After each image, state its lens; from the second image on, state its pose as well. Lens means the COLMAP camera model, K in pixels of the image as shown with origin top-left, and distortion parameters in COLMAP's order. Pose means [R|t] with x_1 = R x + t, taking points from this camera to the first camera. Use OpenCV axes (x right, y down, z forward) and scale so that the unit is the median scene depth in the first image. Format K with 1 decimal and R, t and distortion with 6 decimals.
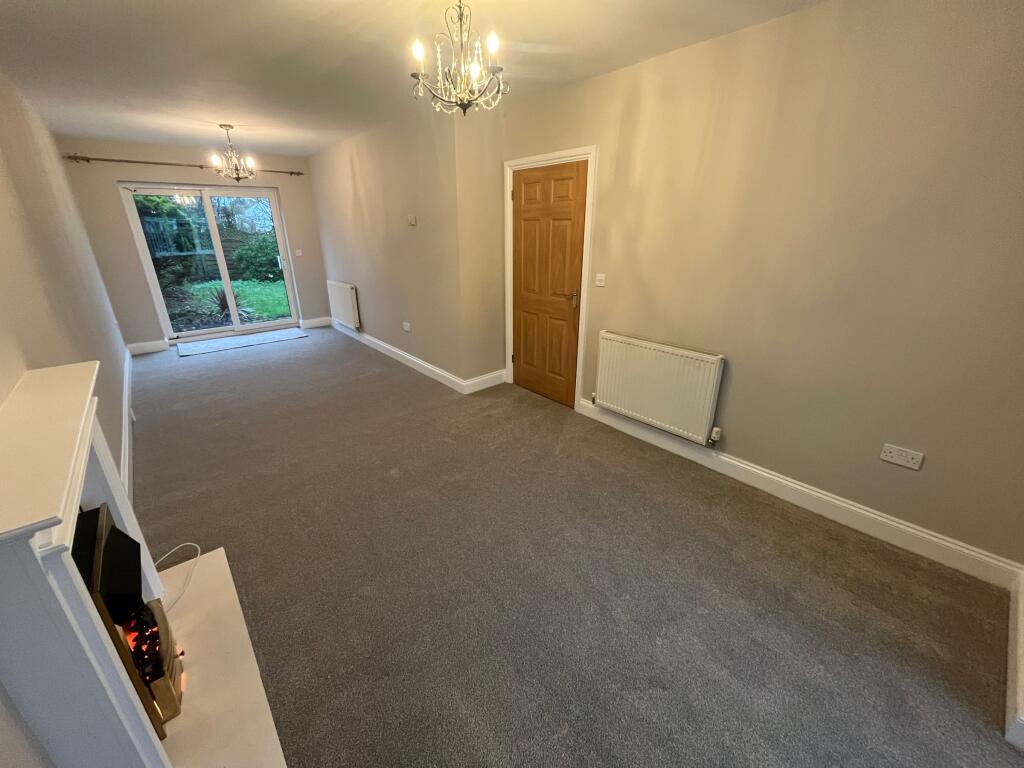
lens RADIAL K [[413.5, 0, 507.4], [0, 413.5, 379.9], [0, 0, 1]] dist [-0.001618, -0.000297]
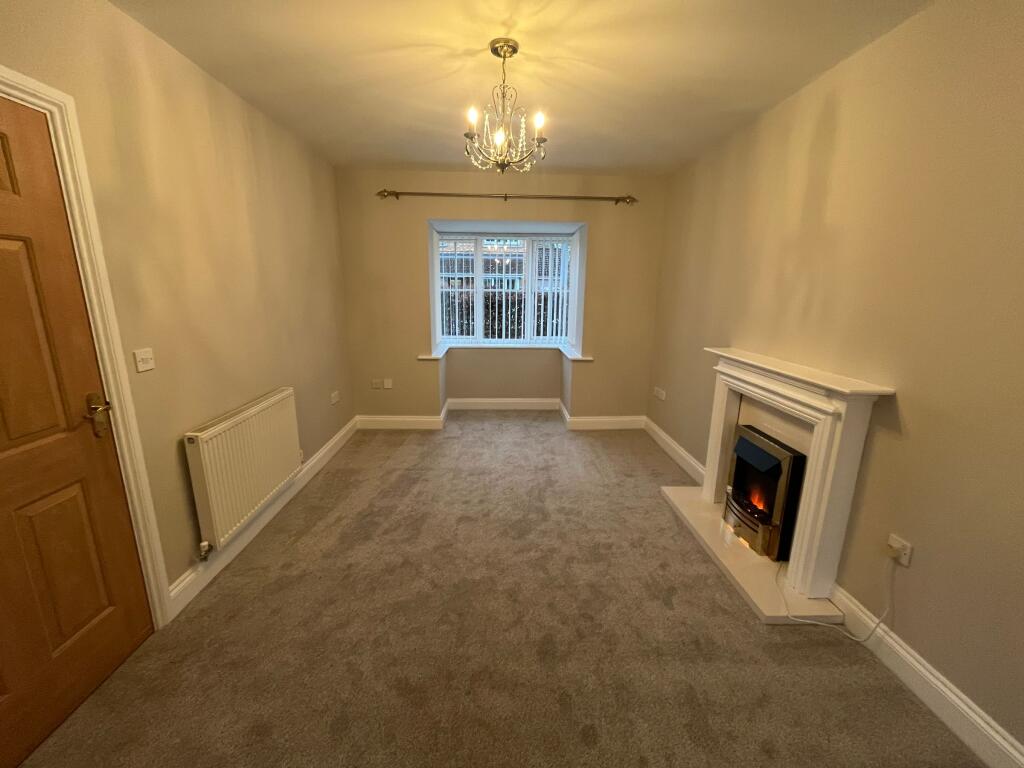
lens RADIAL K [[411.6, 0, 512.6], [0, 411.6, 380.6], [0, 0, 1]] dist [-0.000186, -0.000031]
pose [[-0.783552, -0.141226, 0.605063, -0.352806], [0.212257, 0.854397, 0.474292, -0.272211], [-0.583946, 0.500061, -0.639488, 0.790726]]
